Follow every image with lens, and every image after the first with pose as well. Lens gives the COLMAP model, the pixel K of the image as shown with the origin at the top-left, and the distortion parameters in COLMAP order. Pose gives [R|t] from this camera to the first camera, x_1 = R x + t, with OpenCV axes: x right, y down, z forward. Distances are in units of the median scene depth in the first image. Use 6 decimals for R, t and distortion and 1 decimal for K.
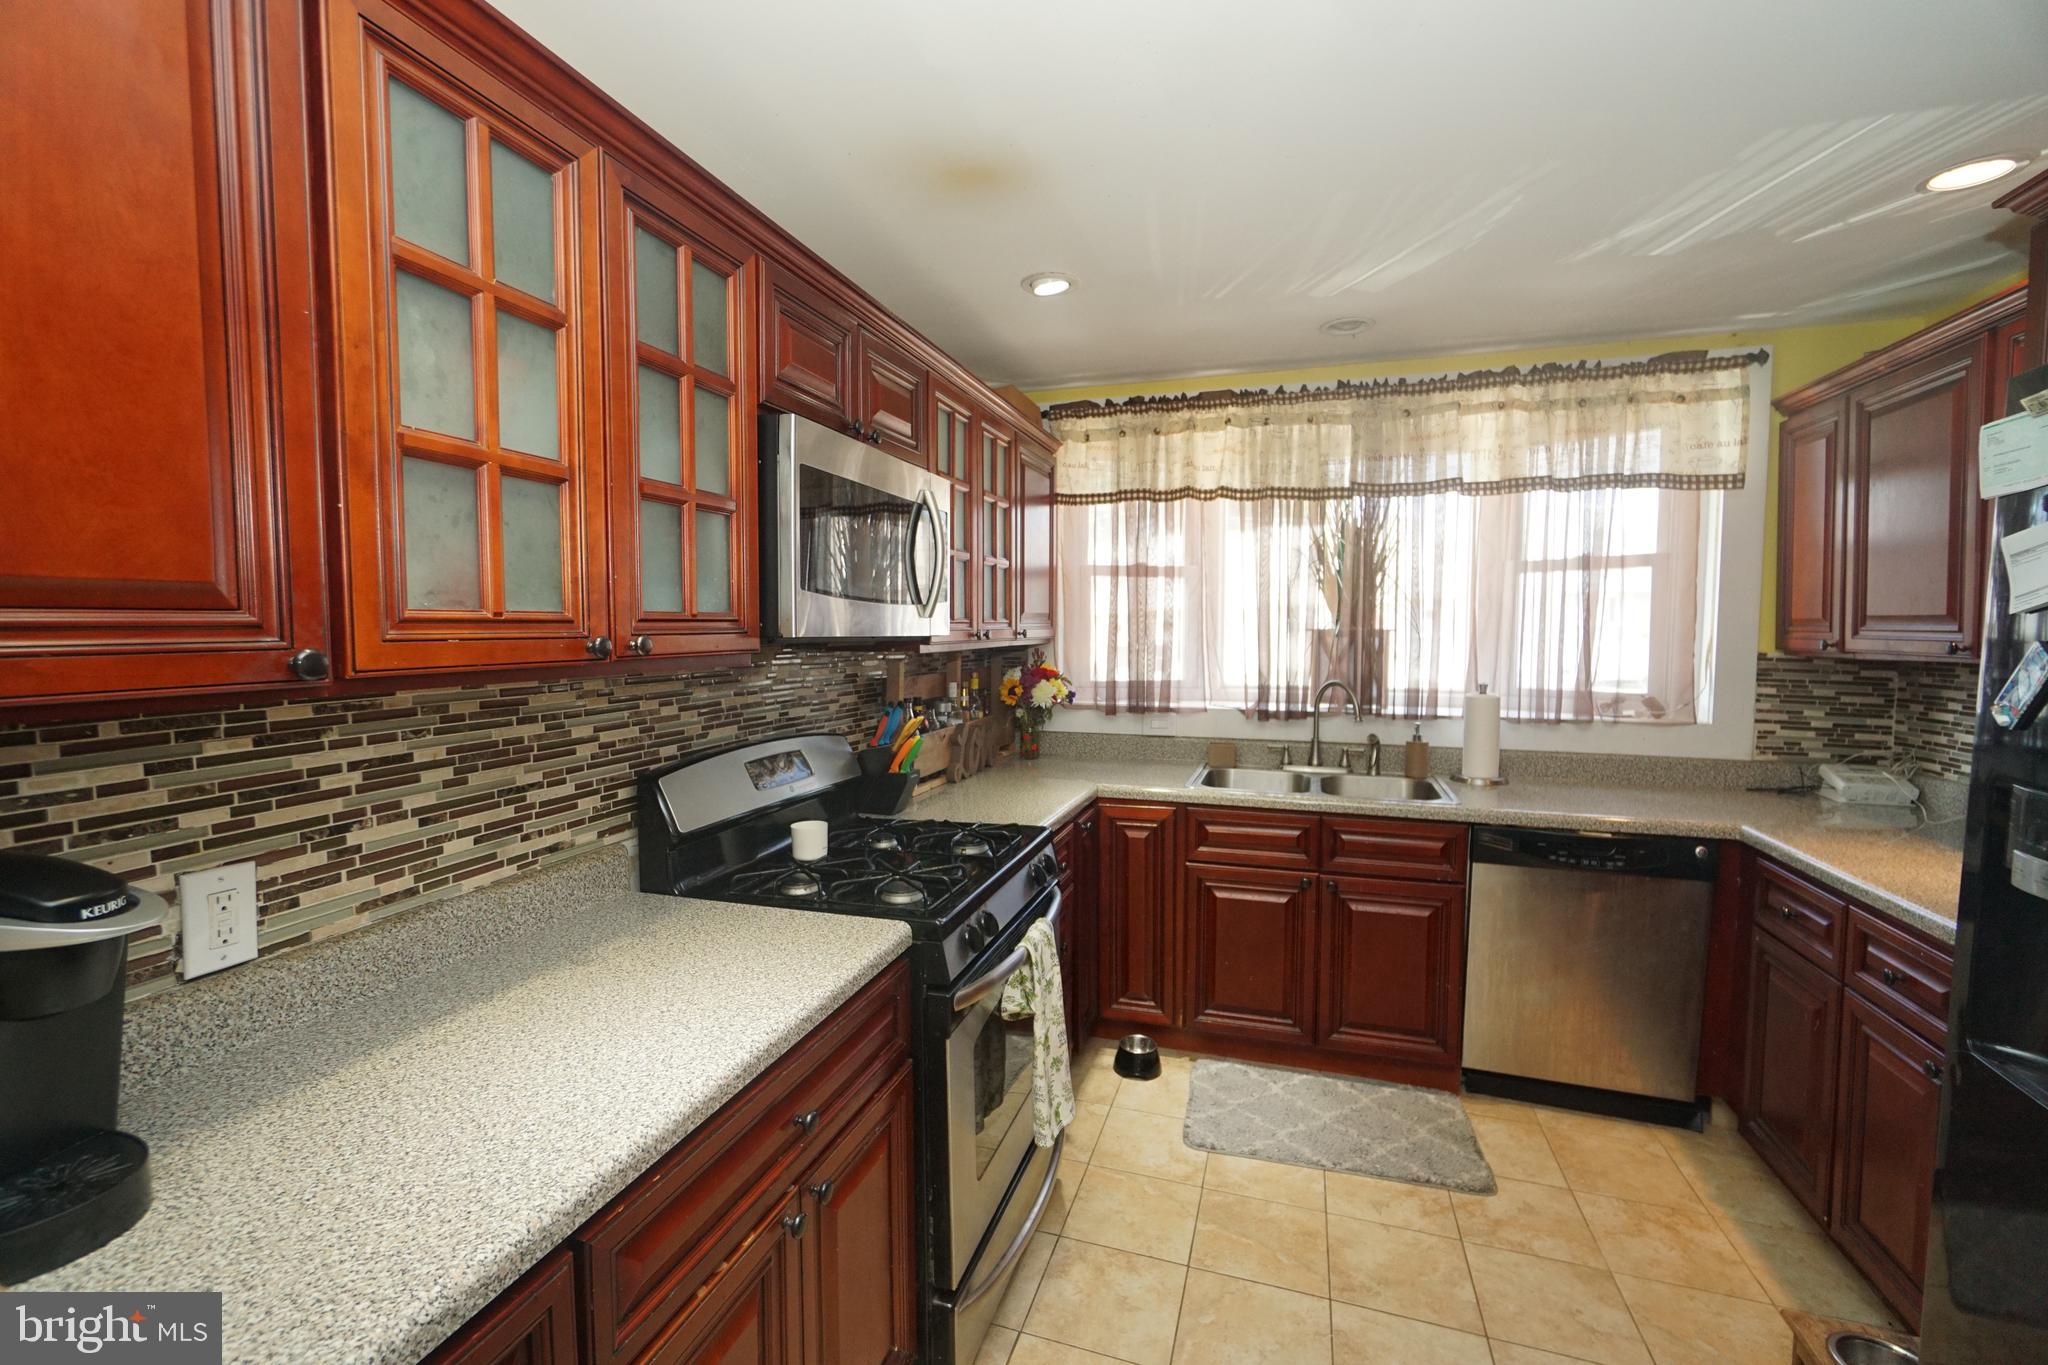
lens RADIAL K [[880.3, 0, 1008.5], [0, 880.3, 681.4], [0, 0, 1]] dist [-0.012500, 0.006376]
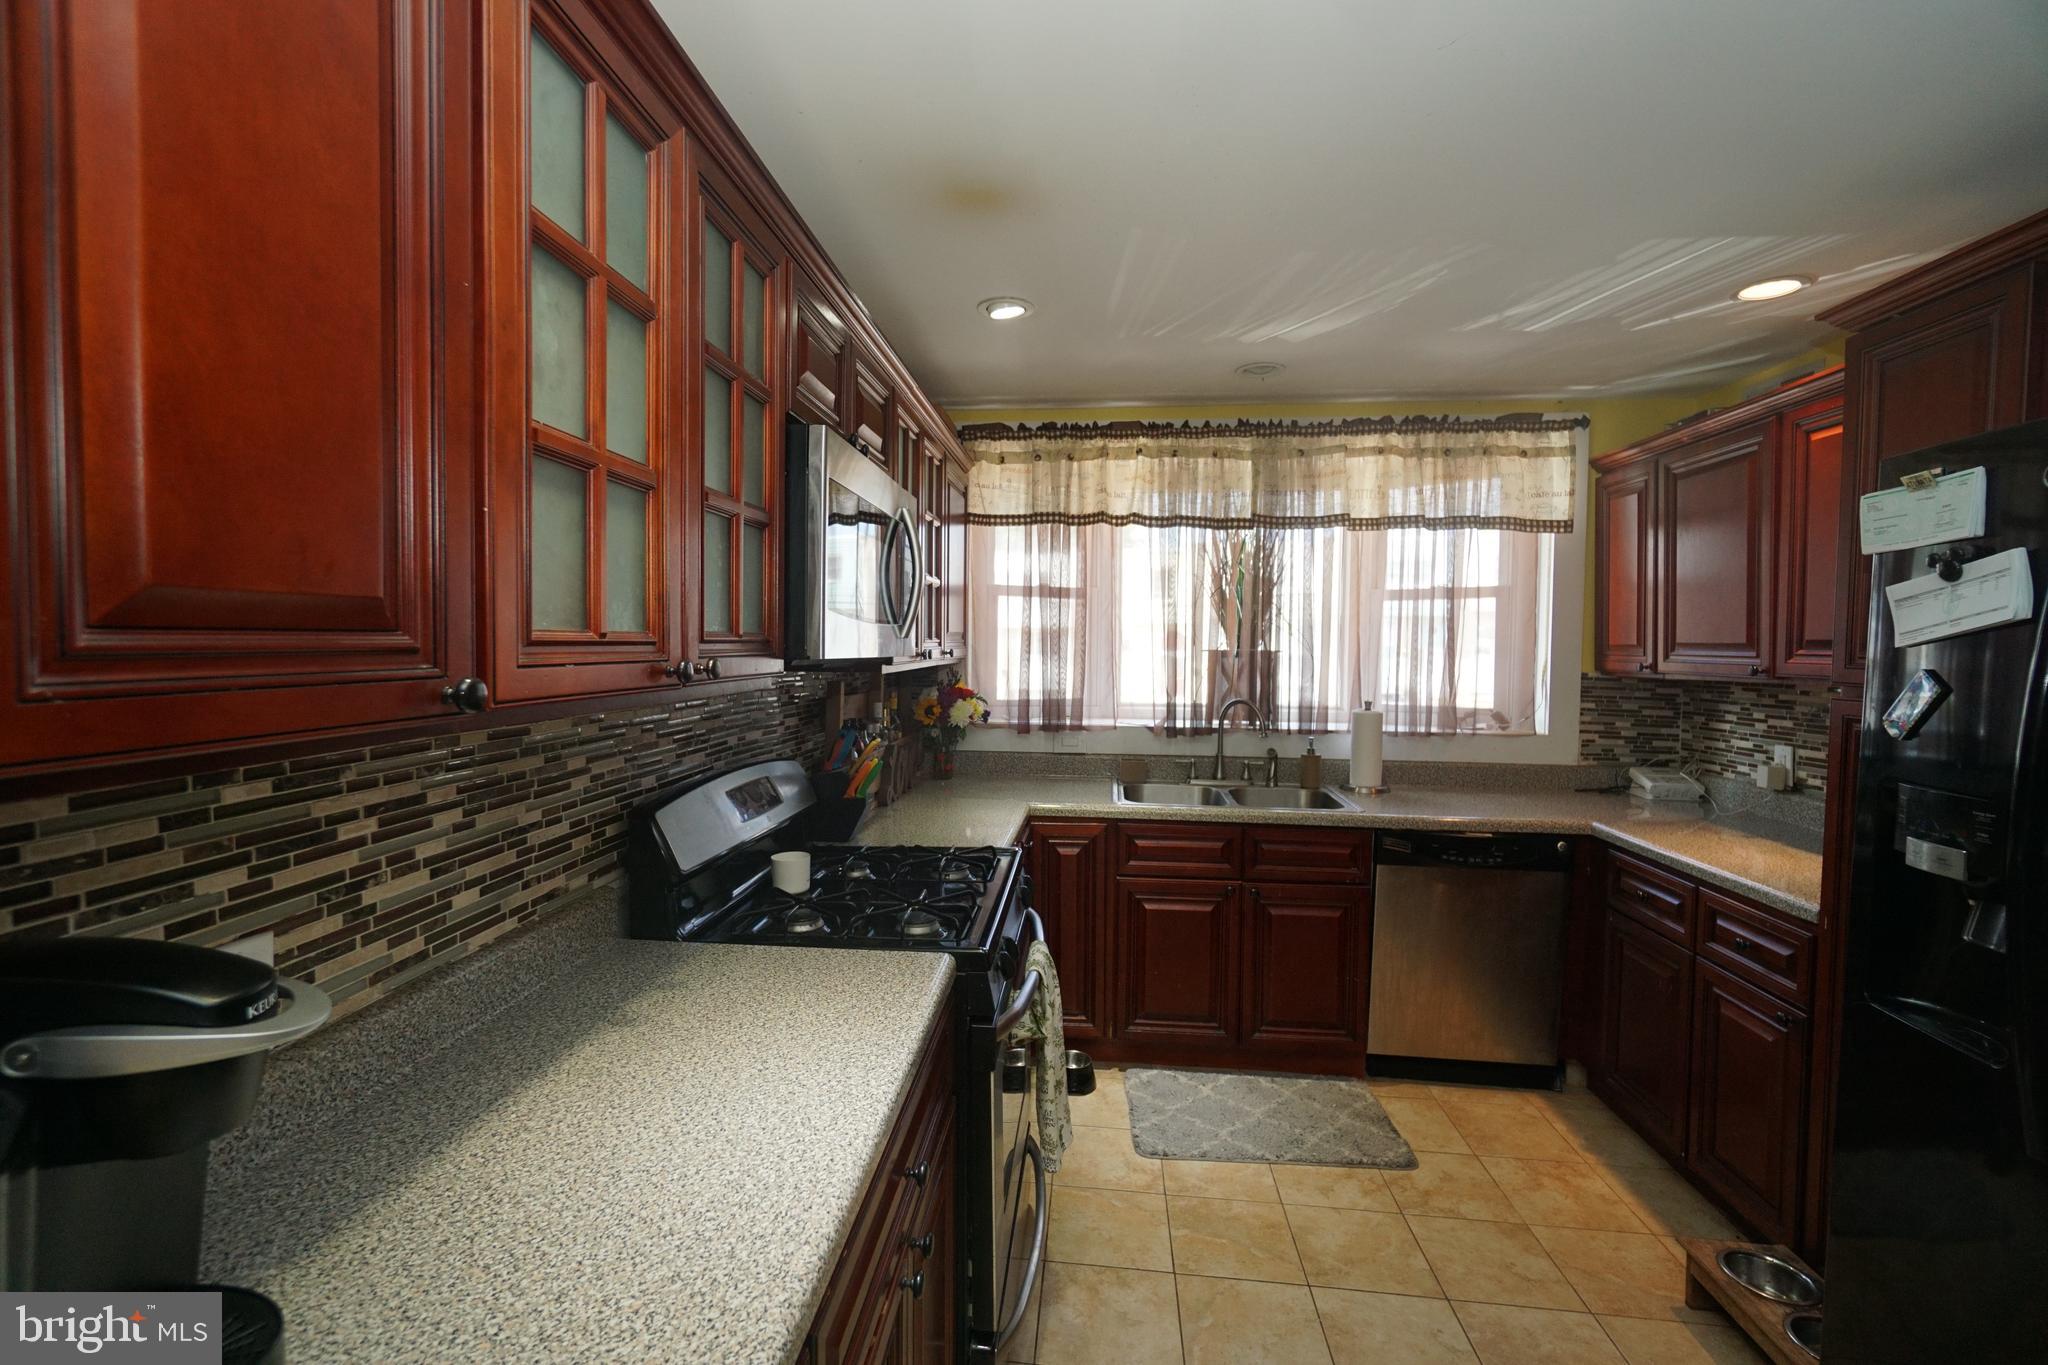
lens RADIAL K [[880.3, 0, 1008.0], [0, 880.3, 678.2], [0, 0, 1]] dist [-0.012500, 0.006376]
pose [[0.977527, -0.000100, 0.210812, -0.179474], [0.004786, 0.999753, -0.021721, -0.005532], [-0.210758, 0.022242, 0.977285, 0.022591]]
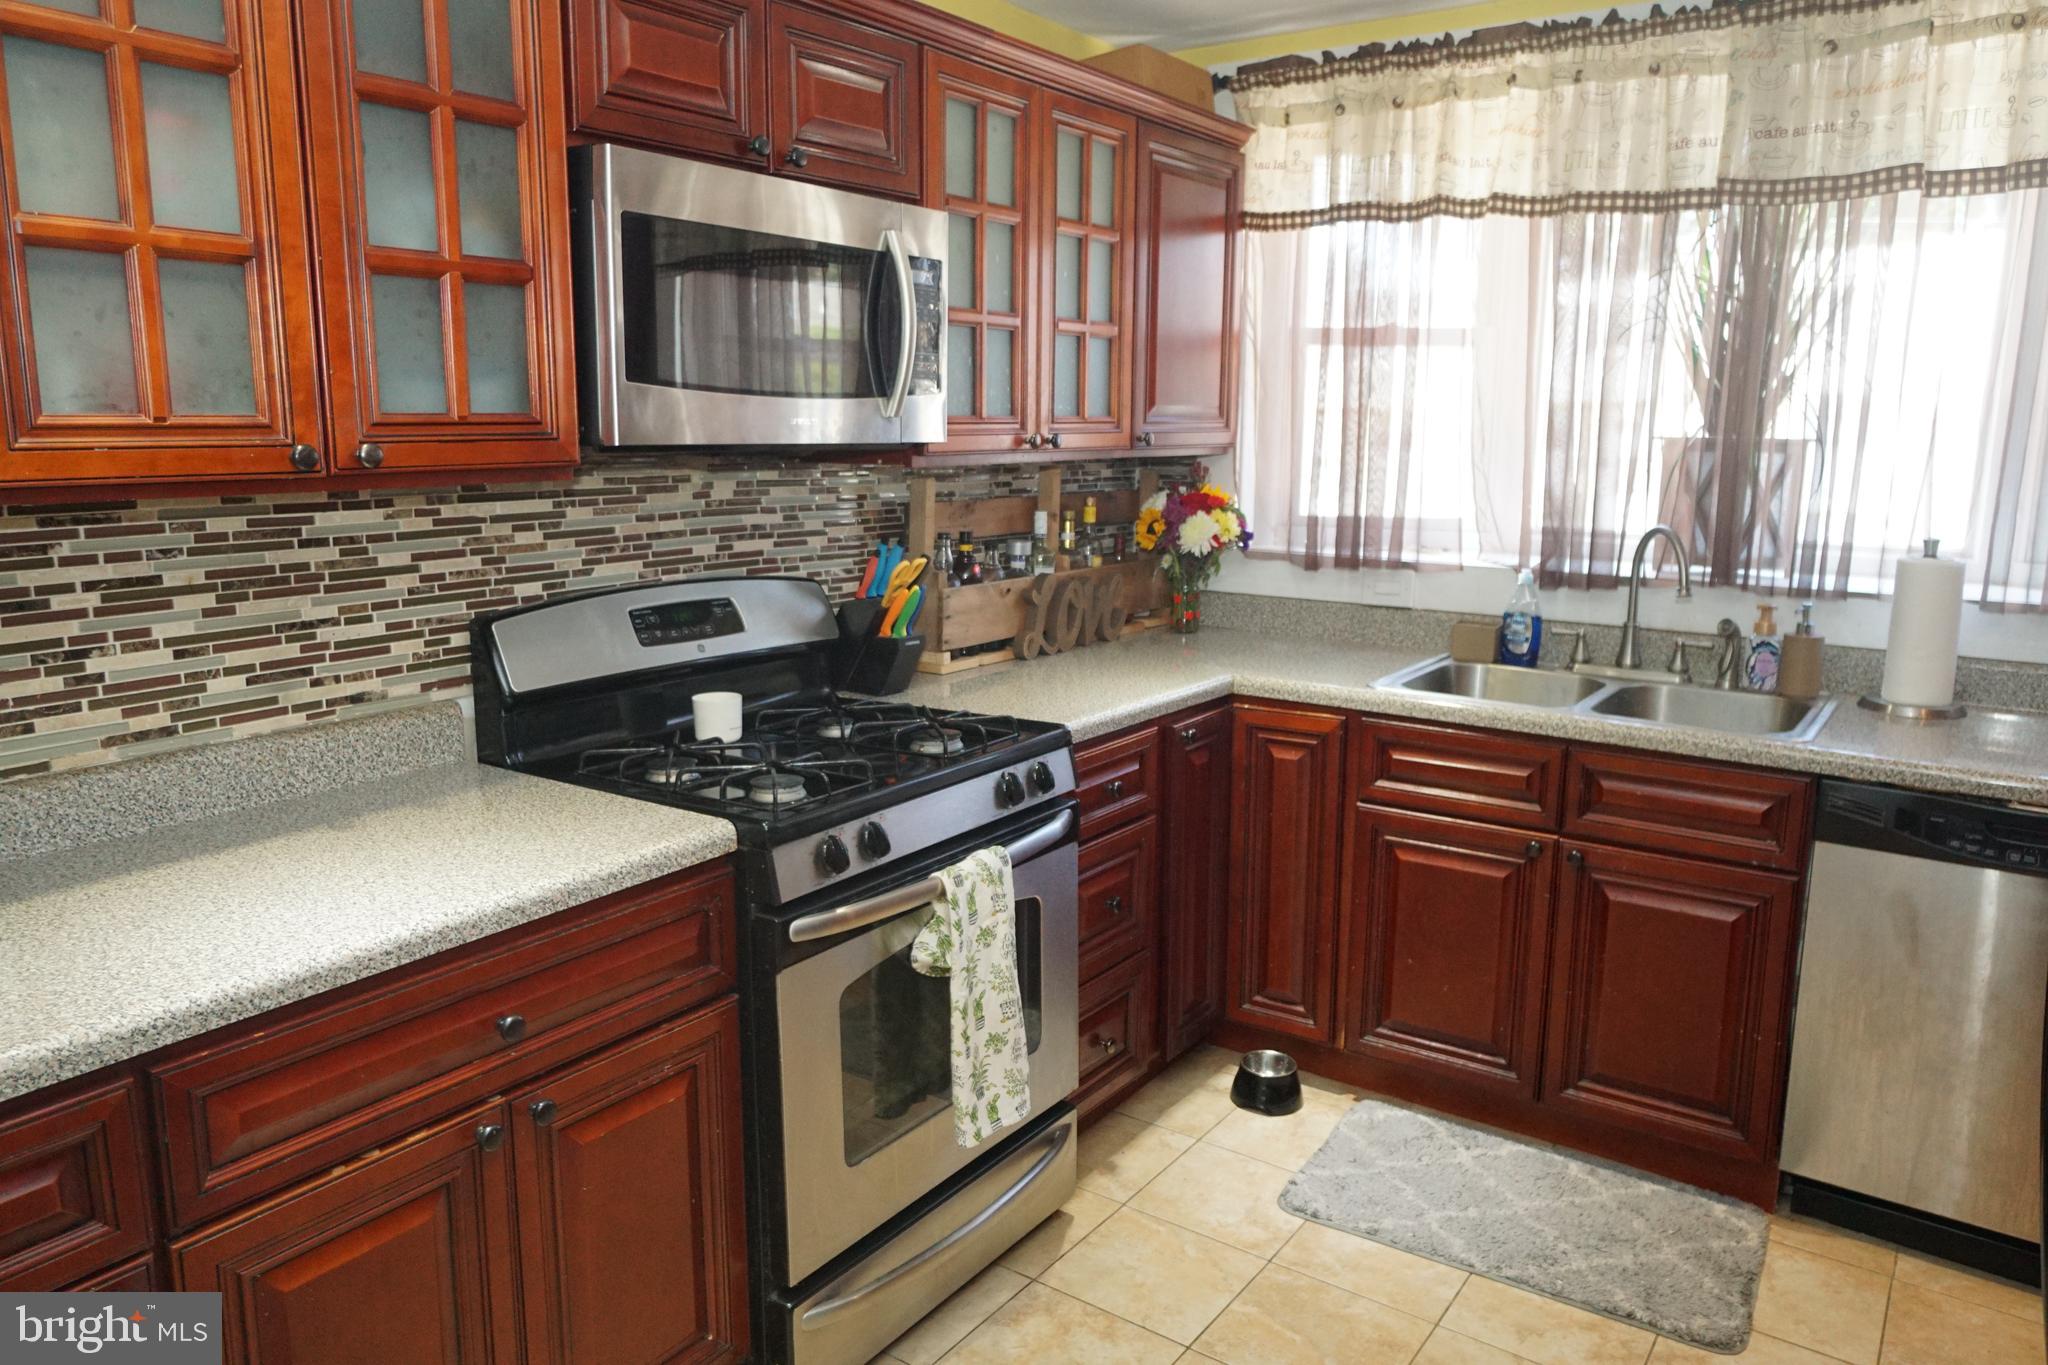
lens RADIAL K [[1423.4, 0, 1009.1], [0, 1423.4, 673.5], [0, 0, 1]] dist [-0.009765, 0.008392]
pose [[0.955970, 0.059458, -0.287377, 0.325420], [-0.025793, 0.992494, 0.119546, -0.007419], [0.292327, -0.106870, 0.950328, -0.069390]]
